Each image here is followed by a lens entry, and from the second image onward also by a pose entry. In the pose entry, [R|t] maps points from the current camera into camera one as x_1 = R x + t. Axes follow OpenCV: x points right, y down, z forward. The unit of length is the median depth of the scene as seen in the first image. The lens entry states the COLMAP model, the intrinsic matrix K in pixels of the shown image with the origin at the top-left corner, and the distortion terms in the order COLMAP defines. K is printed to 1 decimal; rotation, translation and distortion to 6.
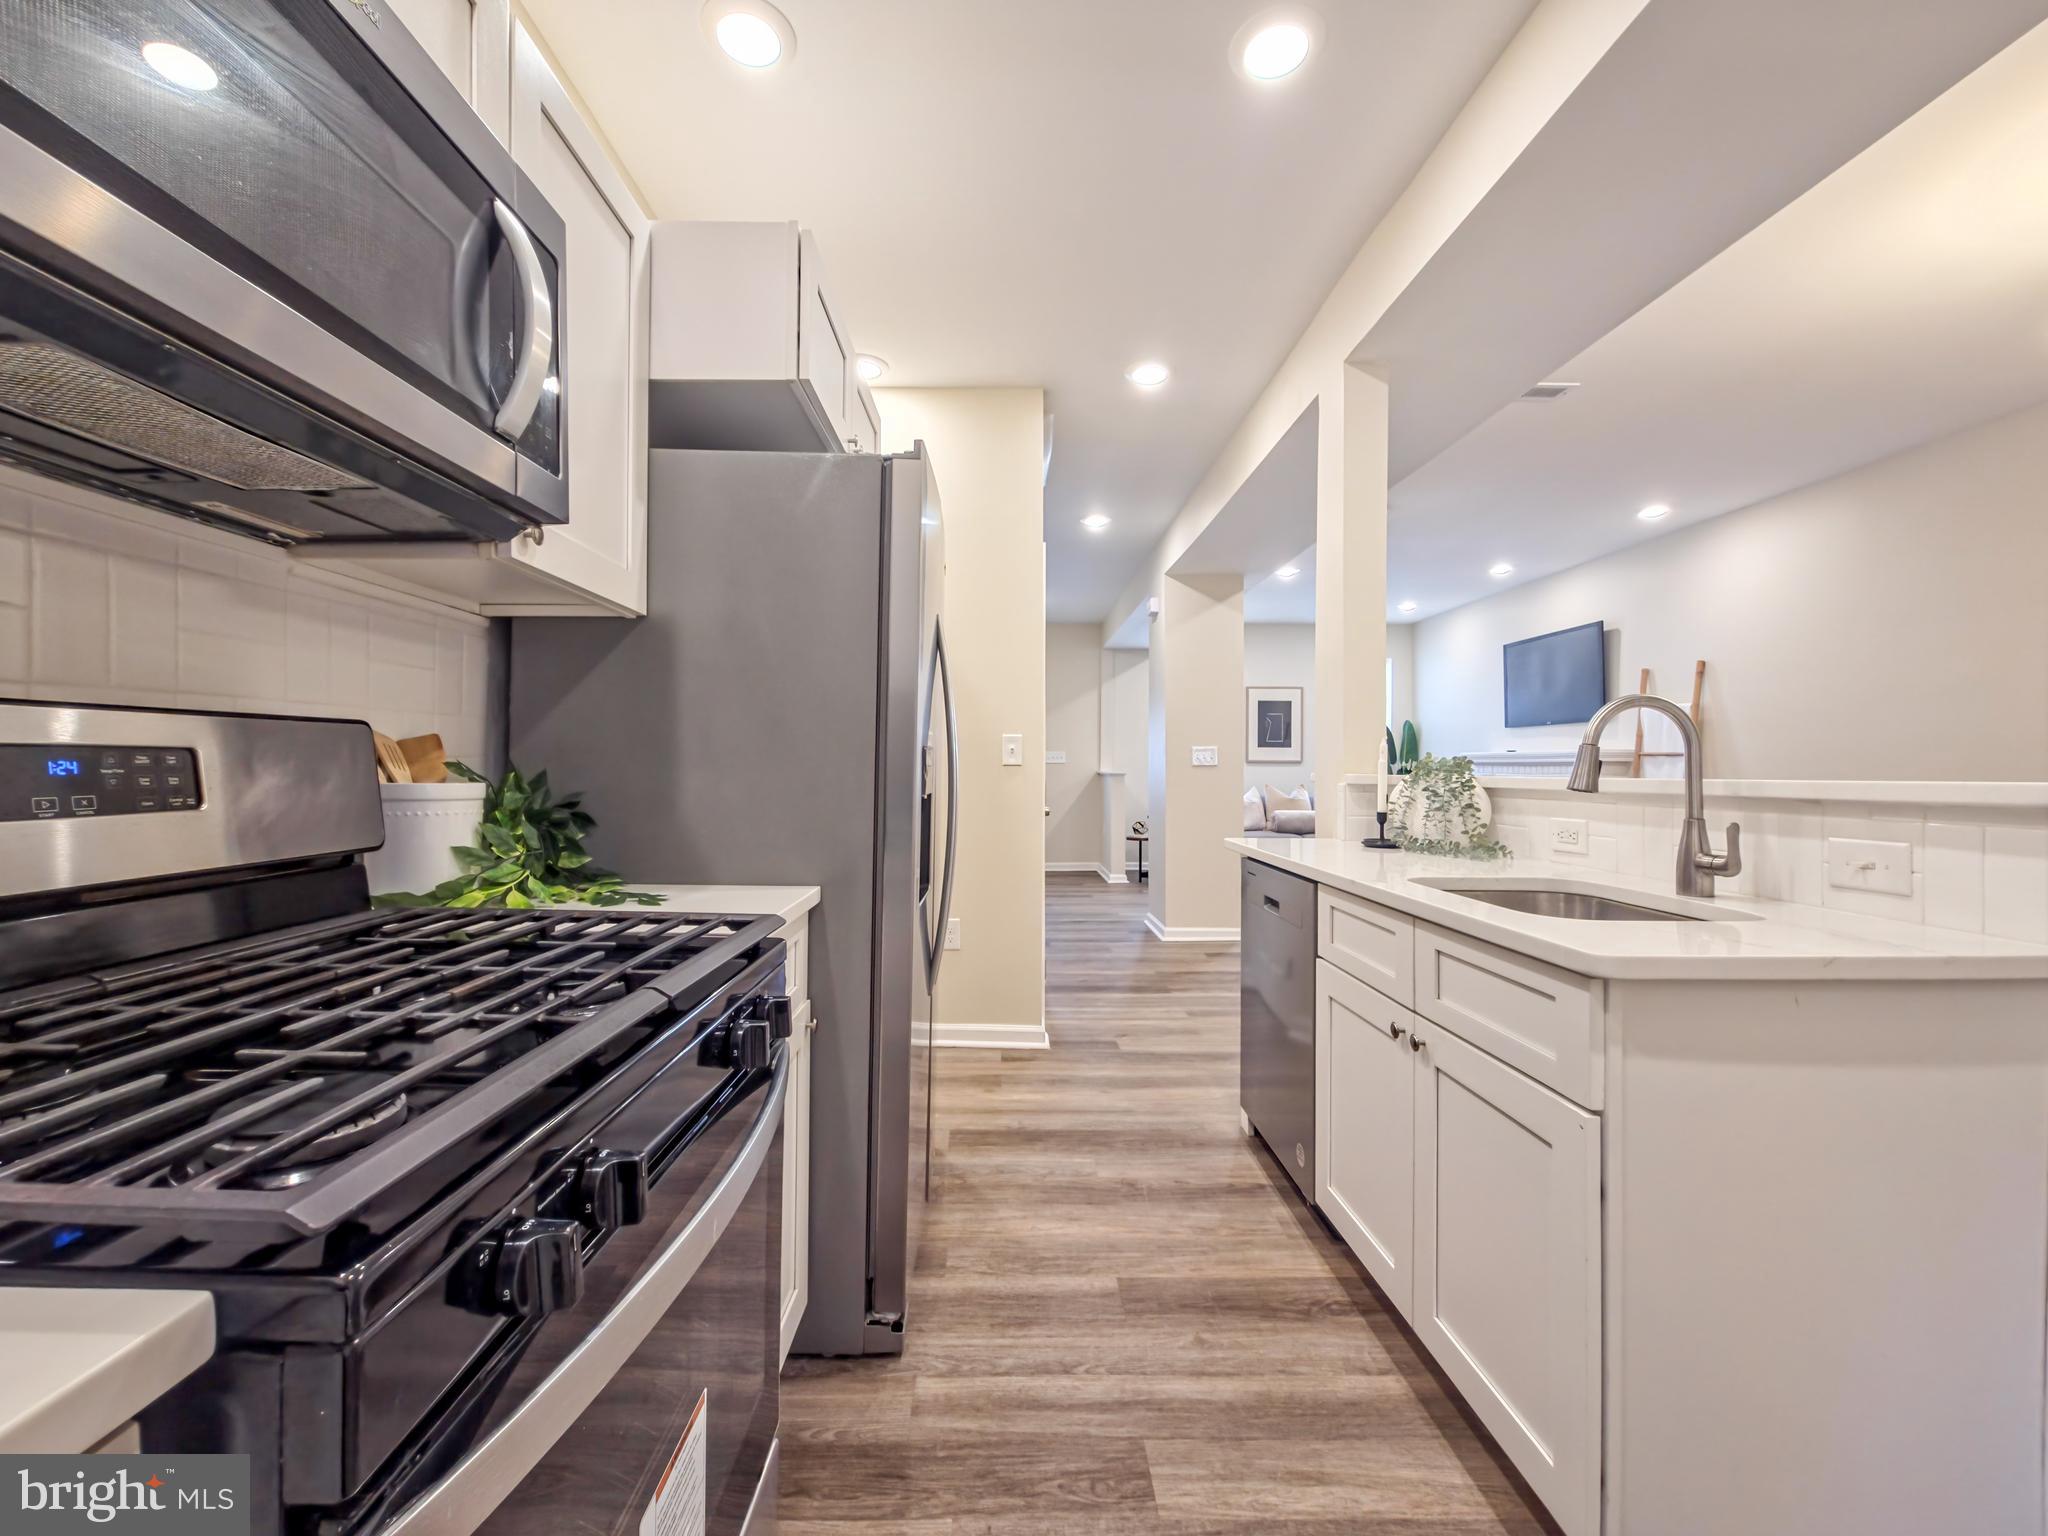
lens RADIAL K [[839.9, 0, 1009.2], [0, 839.9, 761.0], [0, 0, 1]] dist [0.000754, 0.000476]
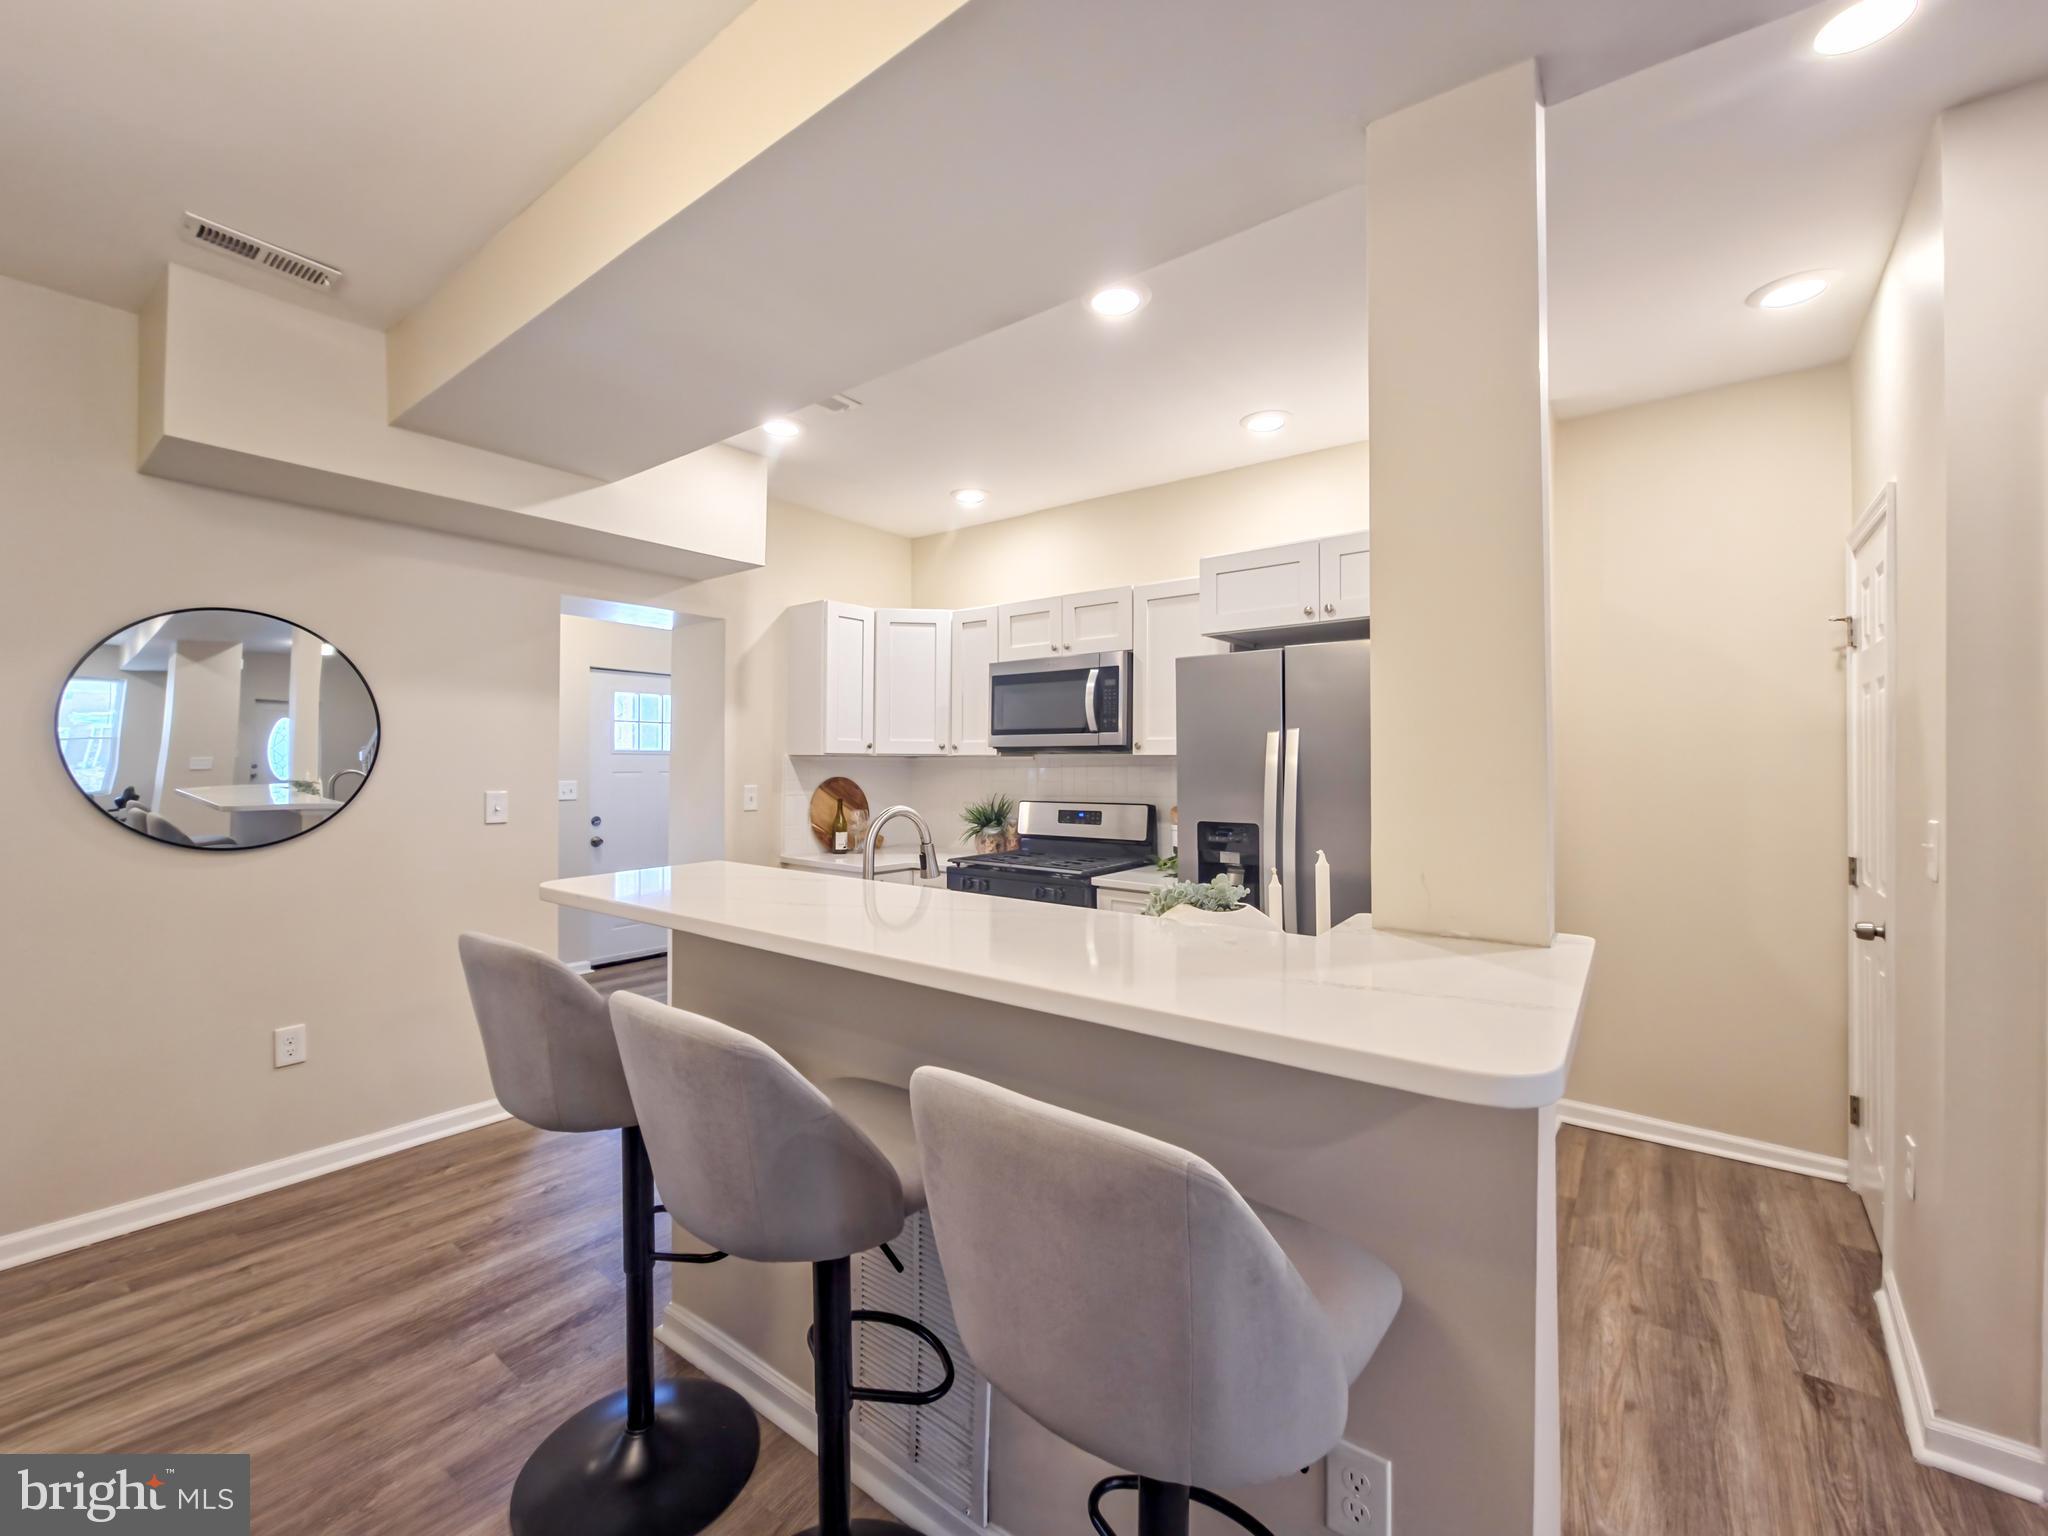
lens RADIAL K [[851.4, 0, 1024.0], [0, 851.4, 768.0], [0, 0, 1]] dist [-0.002075, -0.000254]
pose [[-0.605161, -0.001681, -0.796101, 1.745505], [-0.000532, 0.999998, -0.001707, -0.142583], [0.796103, -0.000610, -0.605161, 2.027520]]
